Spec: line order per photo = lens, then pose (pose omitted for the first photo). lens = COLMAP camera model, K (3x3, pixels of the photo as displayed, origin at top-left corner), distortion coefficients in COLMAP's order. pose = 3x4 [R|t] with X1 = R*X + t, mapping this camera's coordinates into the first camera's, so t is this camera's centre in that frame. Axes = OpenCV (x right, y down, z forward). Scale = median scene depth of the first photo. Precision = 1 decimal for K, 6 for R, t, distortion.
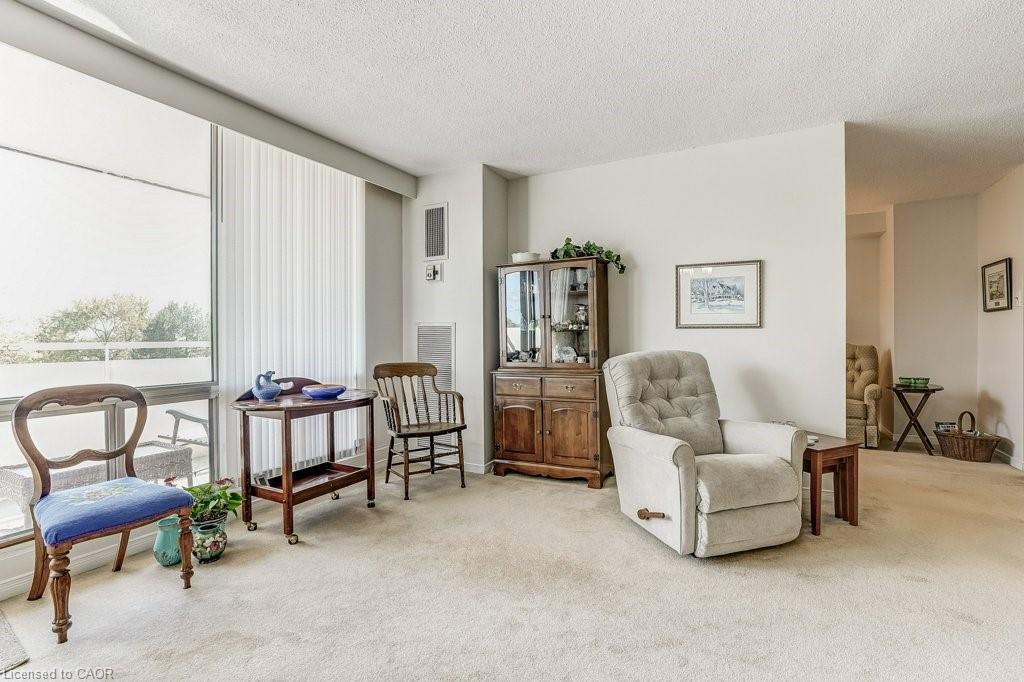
lens RADIAL K [[488.5, 0, 523.8], [0, 488.5, 340.1], [0, 0, 1]] dist [-0.015478, 0.001265]
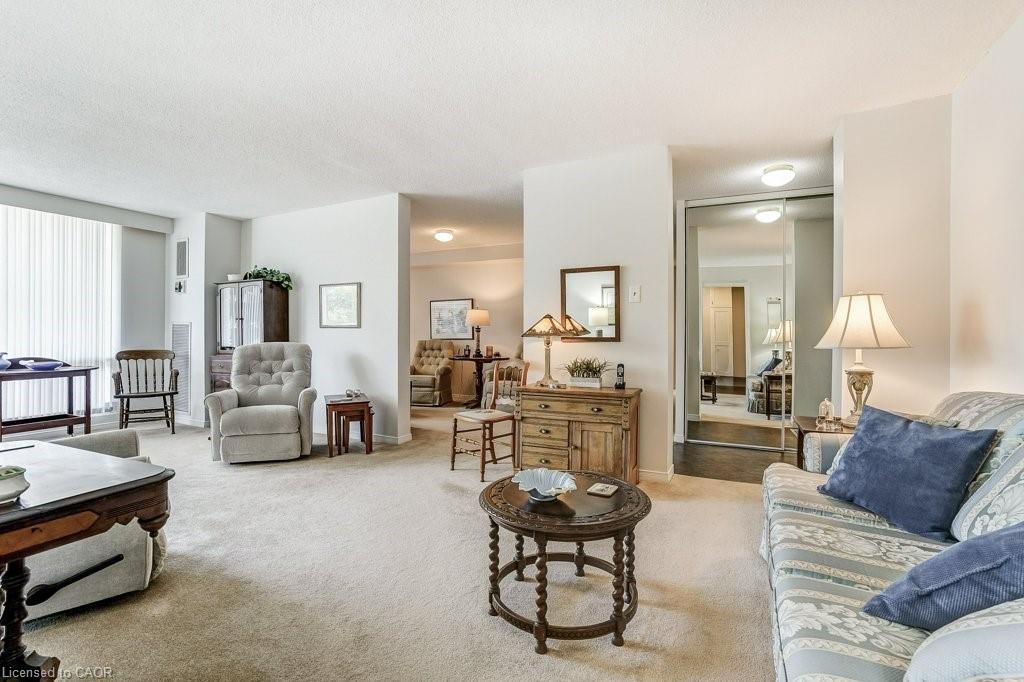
lens RADIAL K [[502.3, 0, 525.2], [0, 502.3, 332.8], [0, 0, 1]] dist [0.004572, 0.001892]
pose [[0.999714, 0.009335, -0.022002, 0.969236], [-0.009487, 0.999932, -0.006802, -0.004979], [0.021937, 0.007009, 0.999735, -0.502104]]
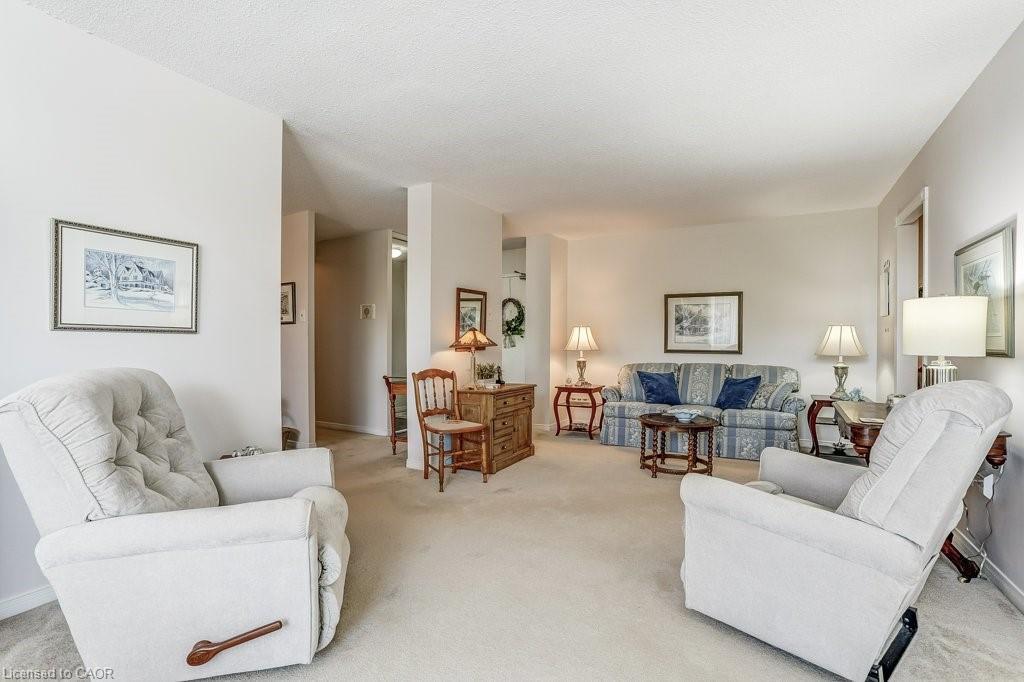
lens RADIAL K [[488.5, 0, 523.8], [0, 488.5, 340.1], [0, 0, 1]] dist [-0.015478, 0.001265]
pose [[0.025334, 0.013675, 0.999586, -0.237185], [-0.000918, 0.999906, -0.013656, -0.004563], [-0.999679, -0.000572, 0.025344, 0.439469]]
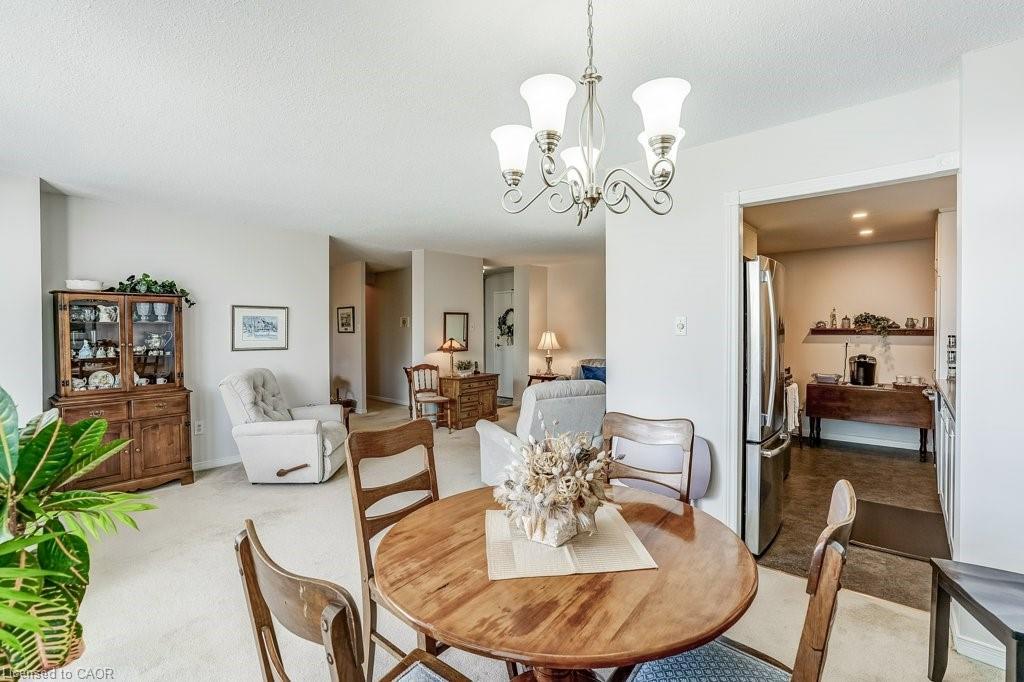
lens RADIAL K [[474.0, 0, 520.5], [0, 474.0, 326.6], [0, 0, 1]] dist [-0.063920, 0.033051]
pose [[0.210899, 0.008876, 0.977468, -0.795972], [0.001433, 0.999955, -0.009389, -0.079685], [-0.977507, 0.003380, 0.210877, -0.067900]]
